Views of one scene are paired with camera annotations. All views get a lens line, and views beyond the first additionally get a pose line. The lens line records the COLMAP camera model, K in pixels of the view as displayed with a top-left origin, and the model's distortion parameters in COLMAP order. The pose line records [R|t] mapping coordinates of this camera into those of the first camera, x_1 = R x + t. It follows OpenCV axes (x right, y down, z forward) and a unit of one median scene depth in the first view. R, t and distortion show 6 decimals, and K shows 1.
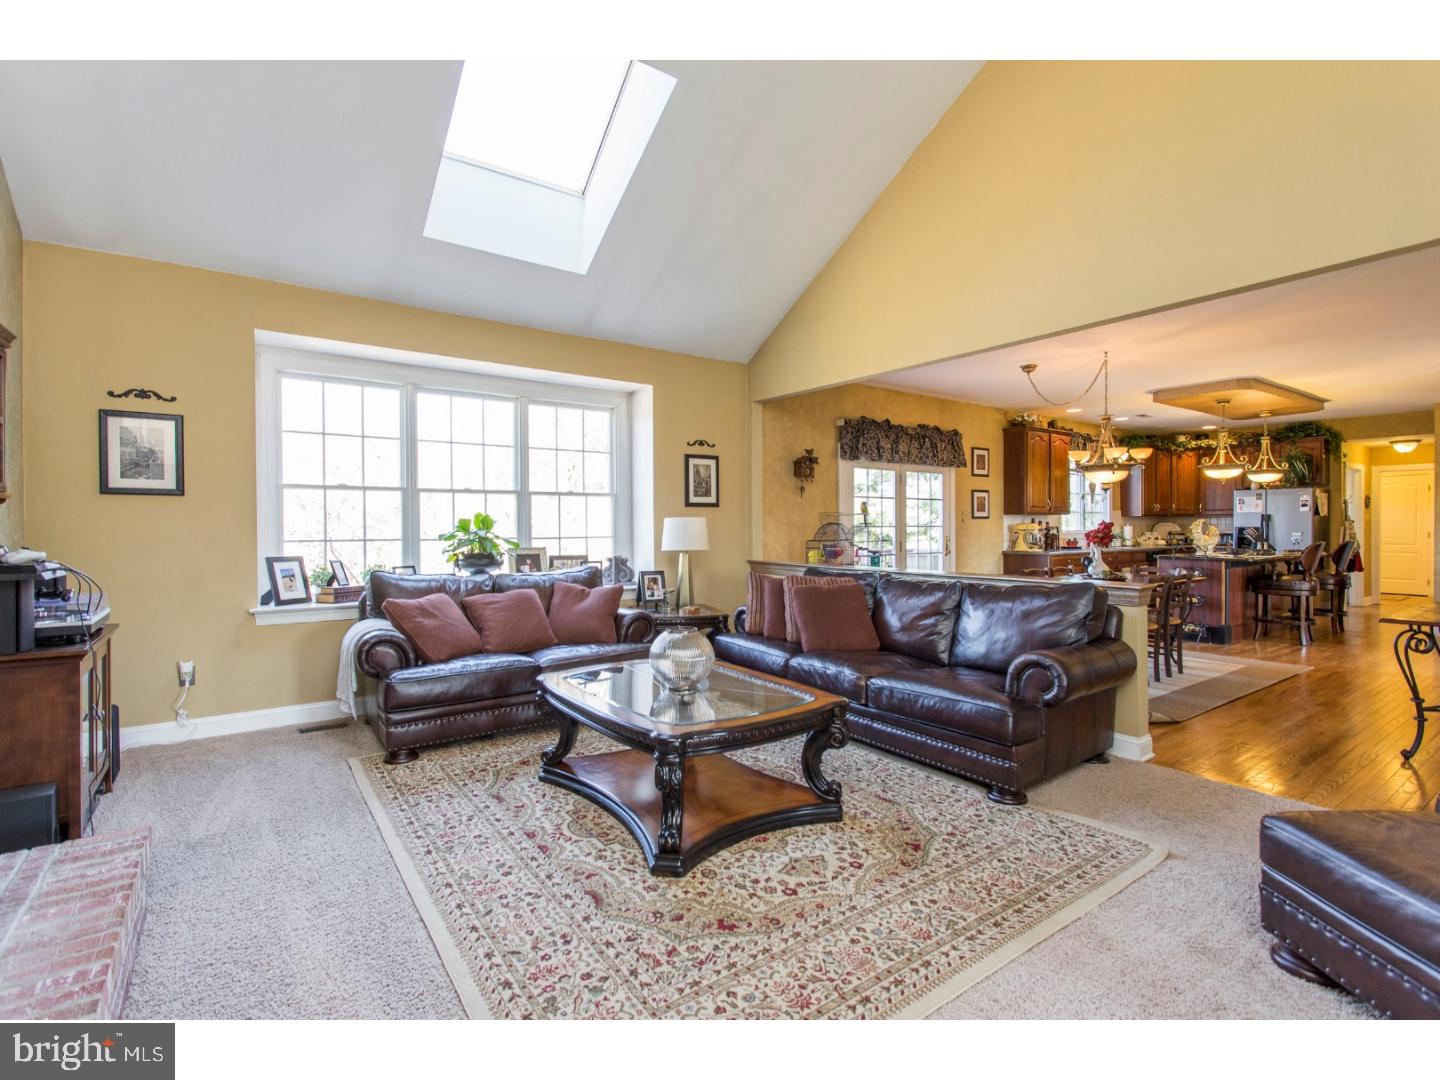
lens RADIAL K [[686.5, 0, 742.9], [0, 686.5, 532.0], [0, 0, 1]] dist [0.005980, -0.003218]
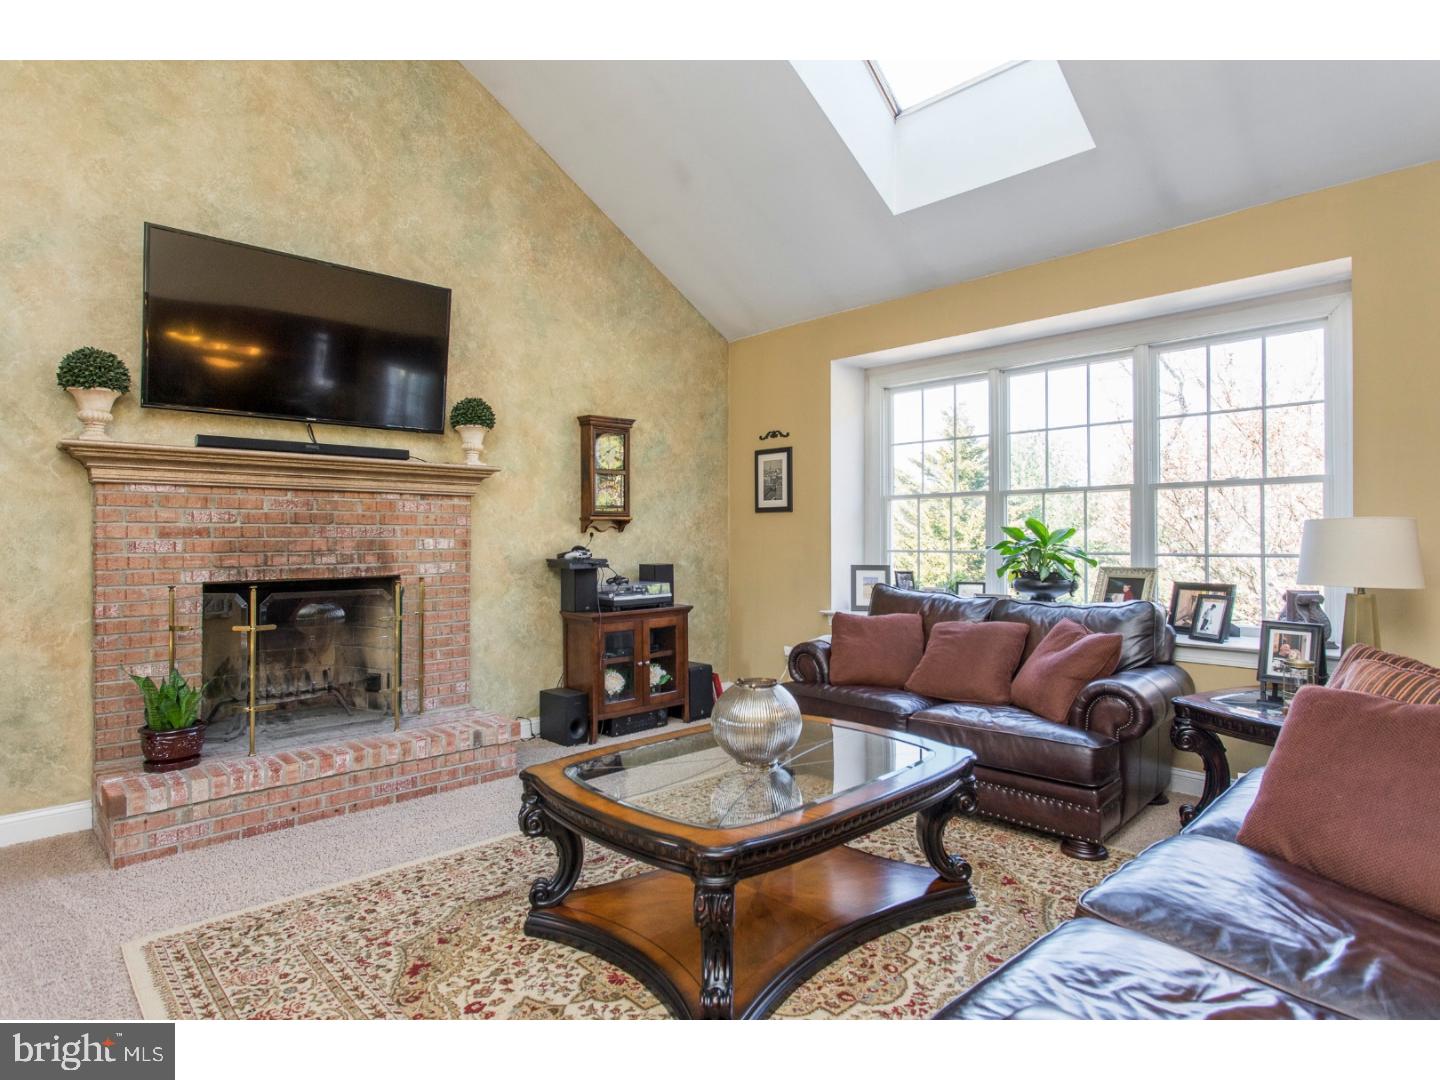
lens RADIAL K [[798.3, 0, 708.7], [0, 798.3, 540.6], [0, 0, 1]] dist [0.003045, 0.000671]
pose [[0.108666, 0.010188, -0.994026, 0.727862], [-0.004345, 0.999943, 0.009774, -0.017138], [0.994069, 0.003257, 0.108704, 0.843738]]
